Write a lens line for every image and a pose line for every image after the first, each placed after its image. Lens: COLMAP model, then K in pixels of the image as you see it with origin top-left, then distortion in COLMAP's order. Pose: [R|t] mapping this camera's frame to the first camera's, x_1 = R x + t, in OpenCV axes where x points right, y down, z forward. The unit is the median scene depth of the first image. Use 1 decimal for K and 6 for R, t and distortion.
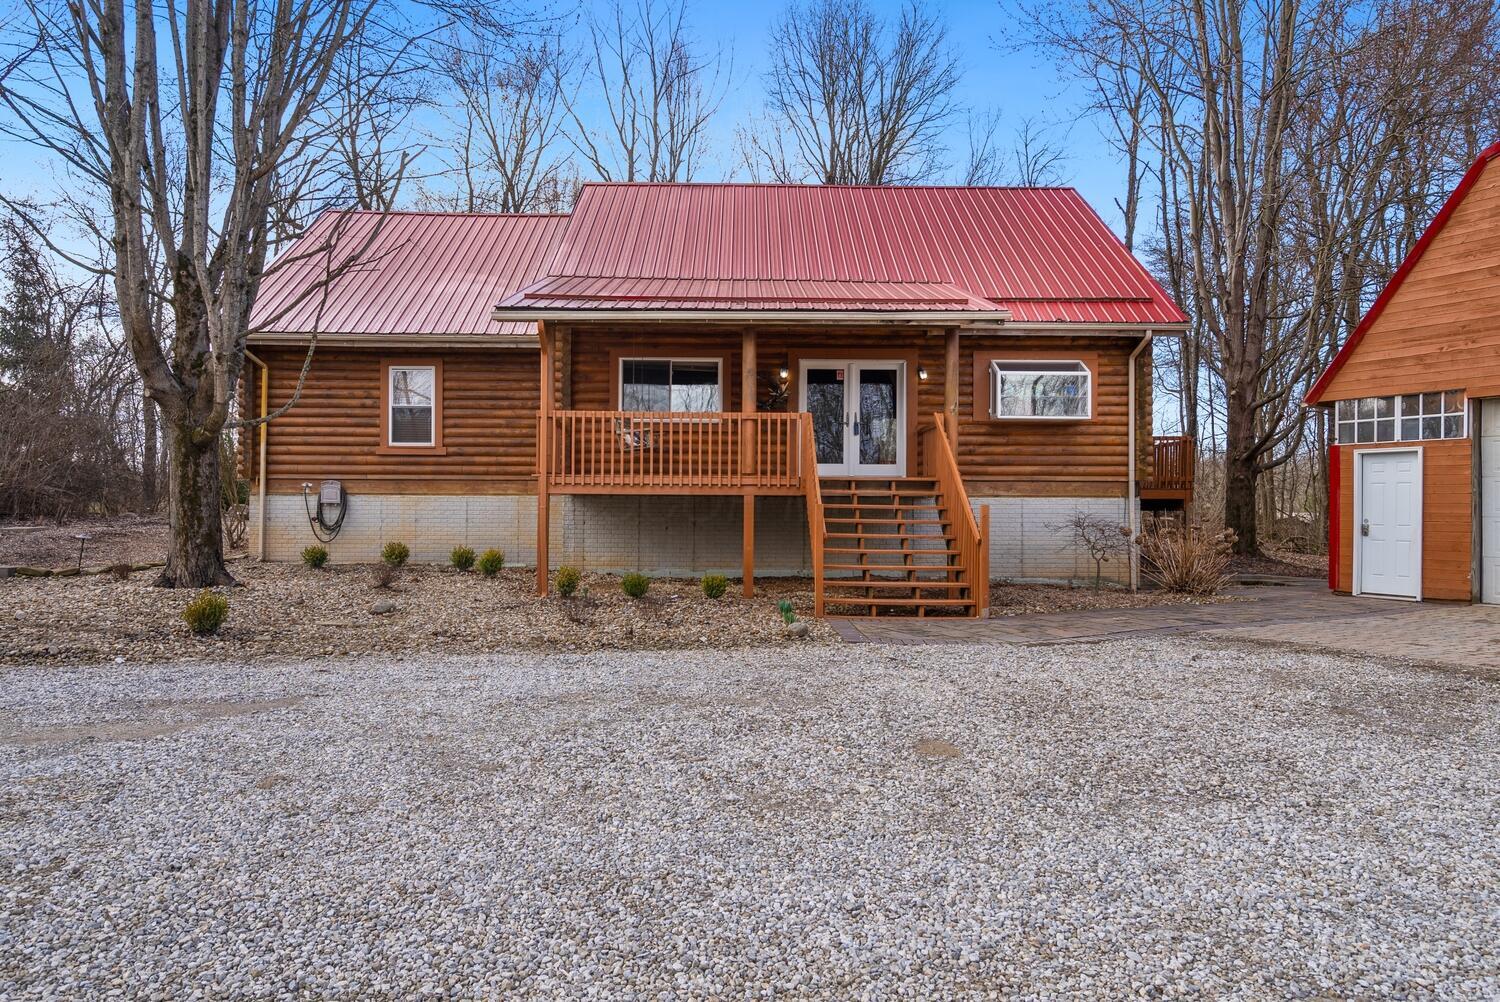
lens RADIAL K [[979.2, 0, 750.0], [0, 979.2, 501.0], [0, 0, 1]] dist [0.009950, 0.001218]
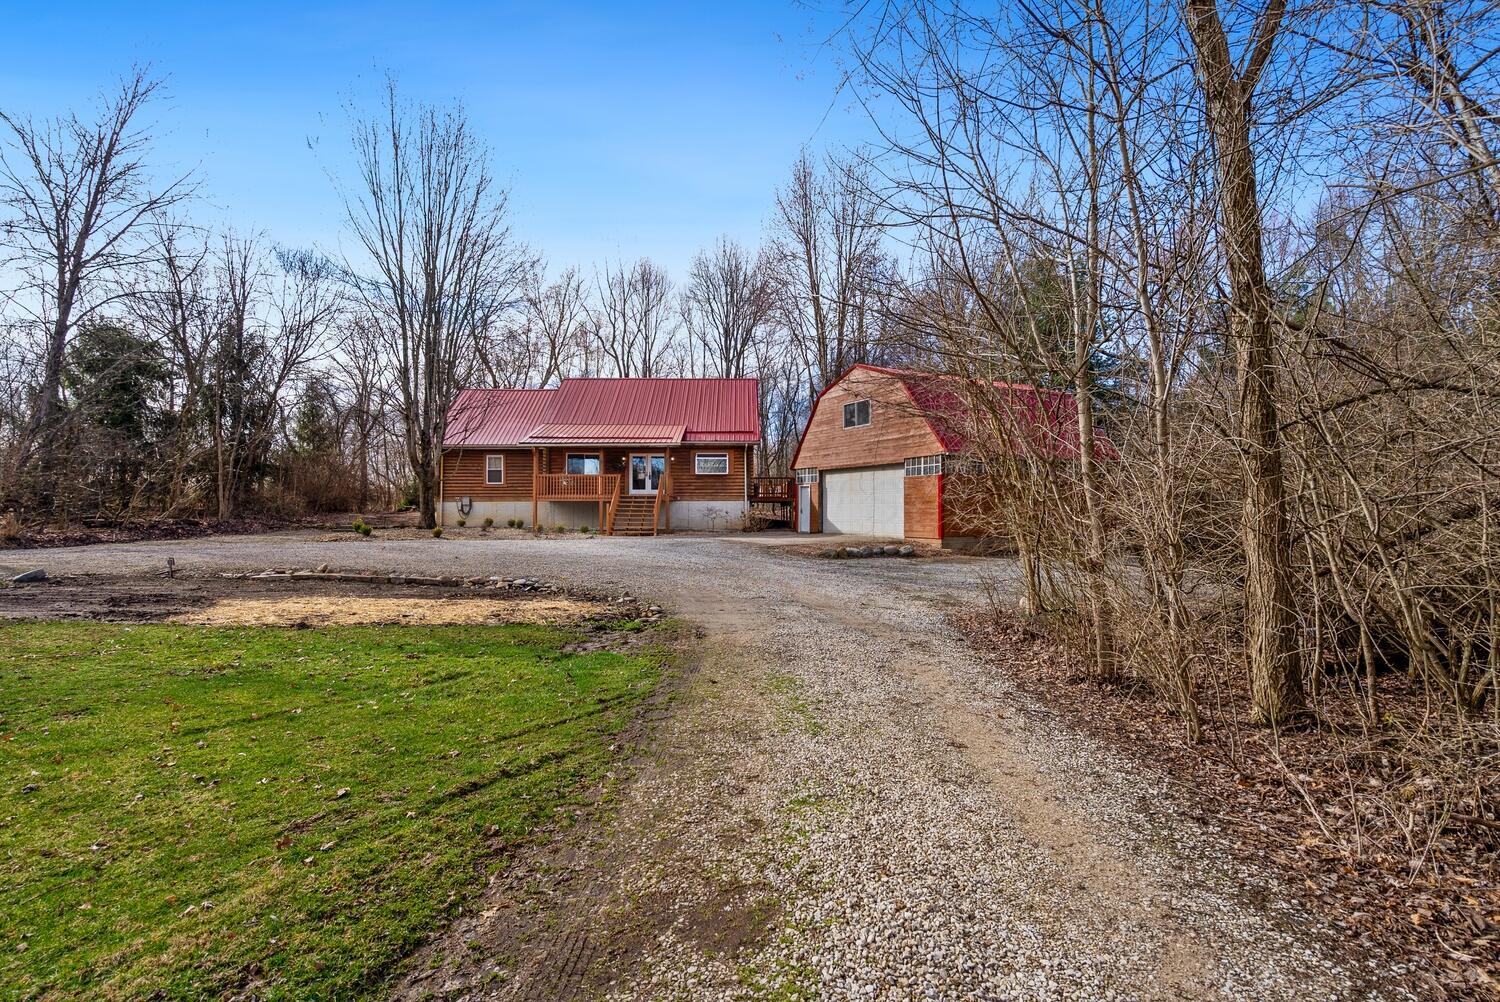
lens RADIAL K [[684.7, 0, 750.0], [0, 684.7, 501.0], [0, 0, 1]] dist [0.001466, 0.000434]
pose [[0.999980, -0.006173, 0.001061, 0.400693], [0.006177, 0.999974, -0.003846, 0.004521], [-0.001037, 0.003853, 0.999992, -1.003838]]
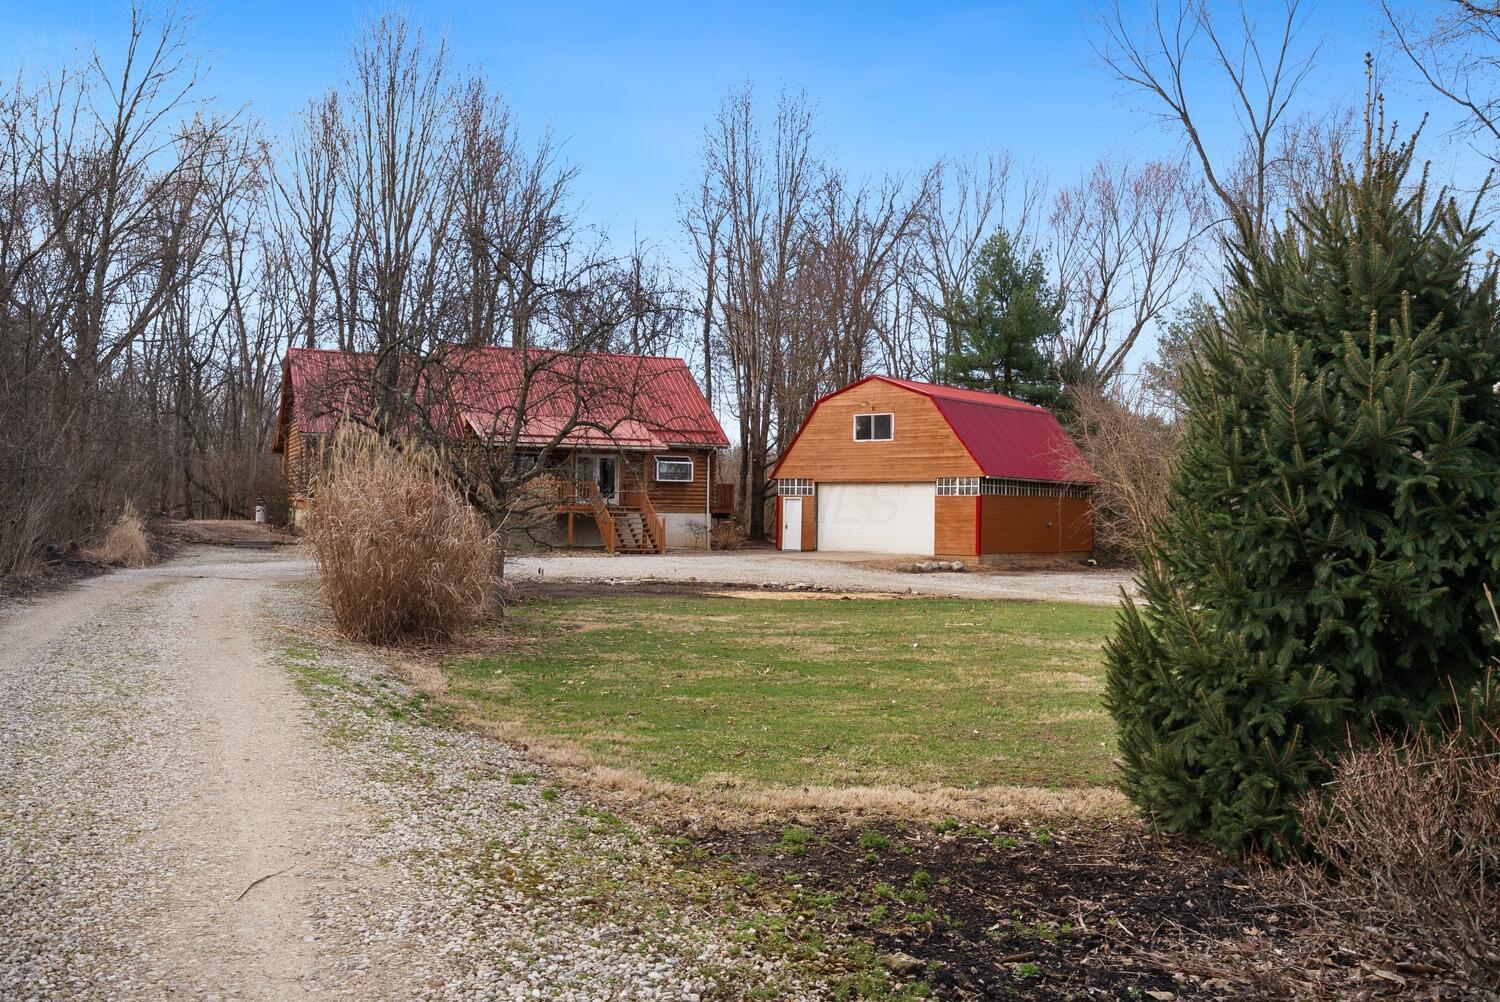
lens RADIAL K [[1402.9, 0, 750.0], [0, 1402.9, 501.0], [0, 0, 1]] dist [0.086903, 0.001277]
pose [[0.919735, 0.008804, 0.392441, -0.885107], [-0.010255, 0.999946, 0.001600, -0.040822], [-0.392406, -0.005496, 0.919776, -2.249457]]
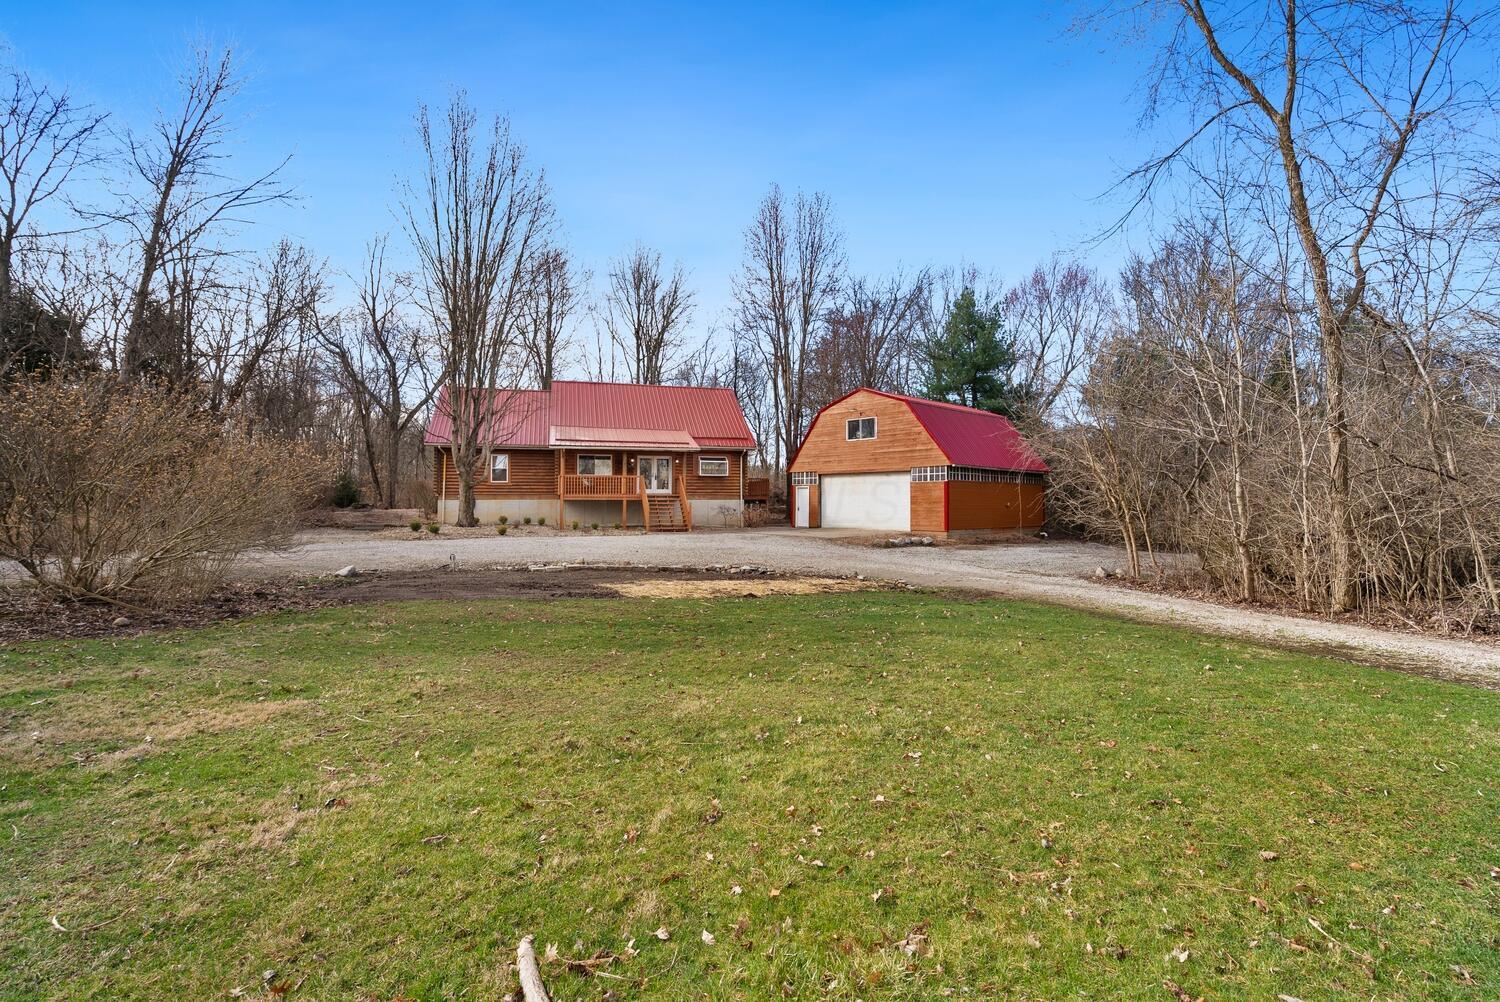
lens RADIAL K [[694.5, 0, 750.0], [0, 694.5, 501.0], [0, 0, 1]] dist [-0.000066, -0.000006]
pose [[0.966416, -0.004100, 0.256951, -0.172152], [0.002594, 0.999977, 0.006197, -0.013353], [-0.256971, -0.005322, 0.966405, -1.225590]]
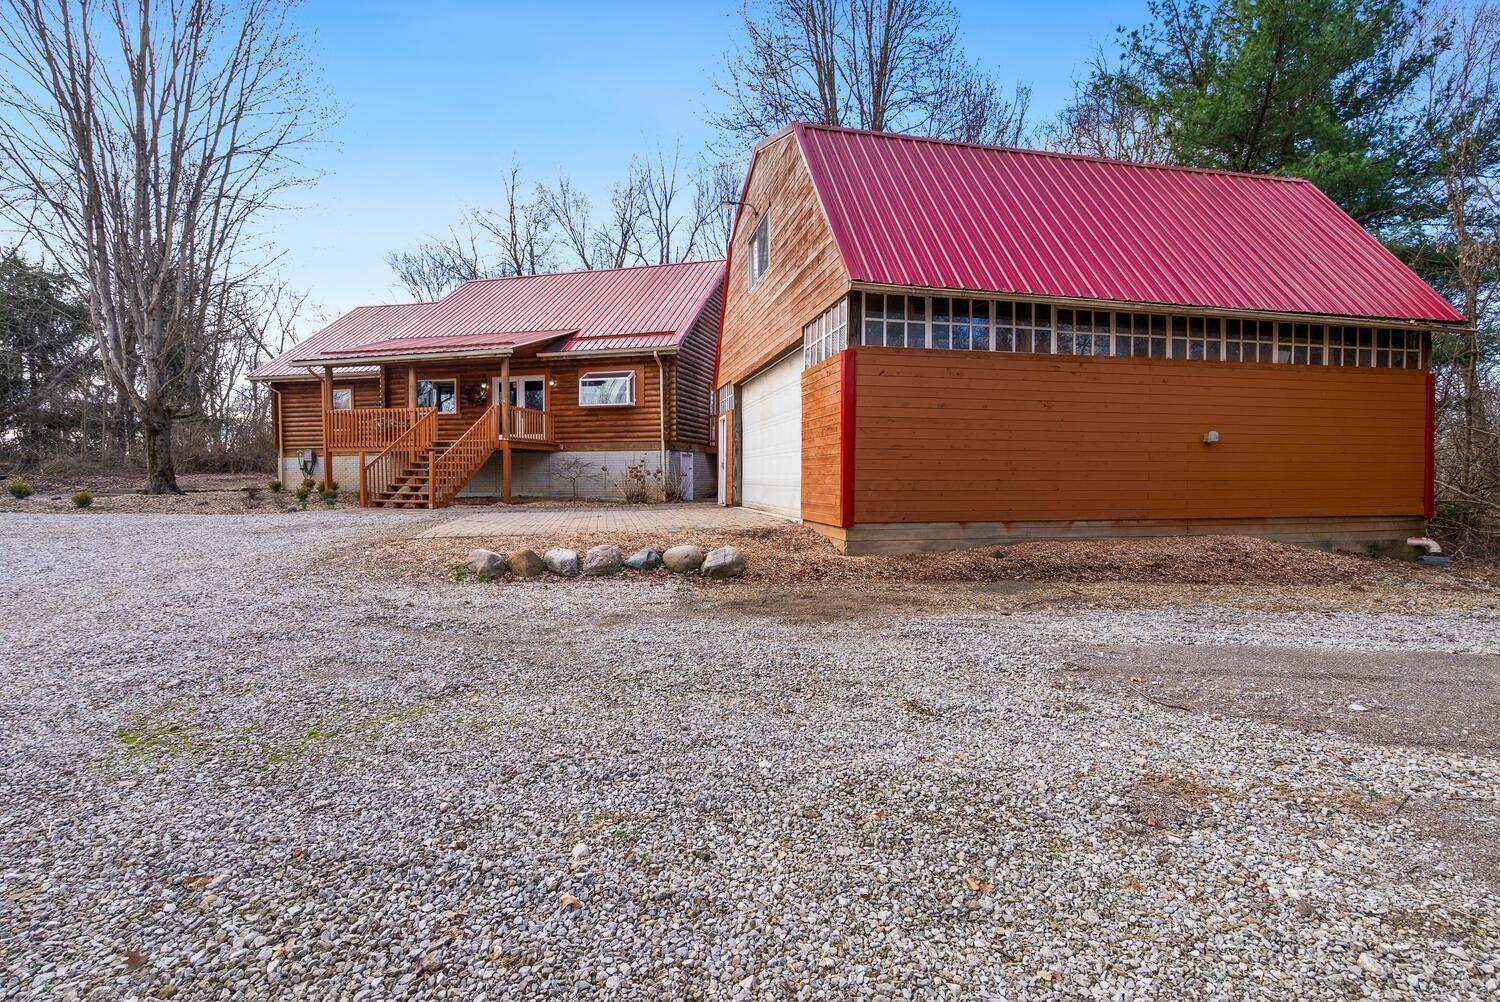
lens RADIAL K [[694.5, 0, 750.0], [0, 694.5, 501.0], [0, 0, 1]] dist [-0.000066, -0.000006]
pose [[0.961835, 0.002409, -0.273619, 0.865881], [0.009088, 0.999128, 0.040743, 0.036754], [0.273479, -0.041675, 0.960975, -0.117455]]
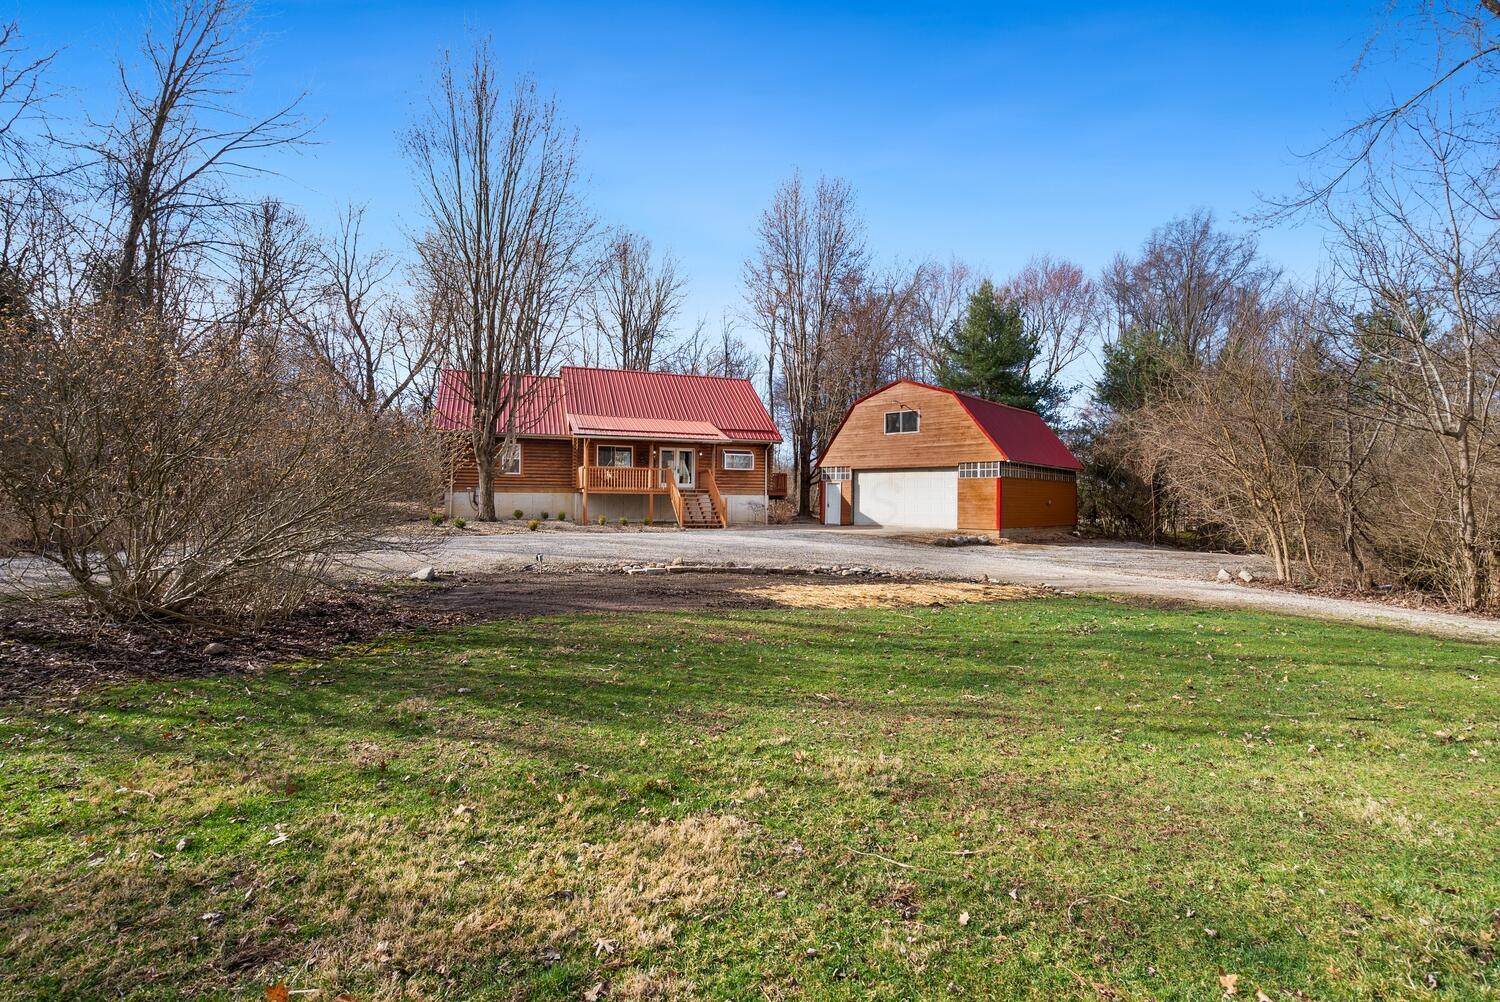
lens RADIAL K [[684.7, 0, 750.0], [0, 684.7, 501.0], [0, 0, 1]] dist [0.001466, 0.000434]
pose [[0.945935, 0.002984, 0.324344, -0.358281], [-0.006536, 0.999930, 0.009862, -0.006274], [-0.324292, -0.011449, 0.945888, -1.025438]]
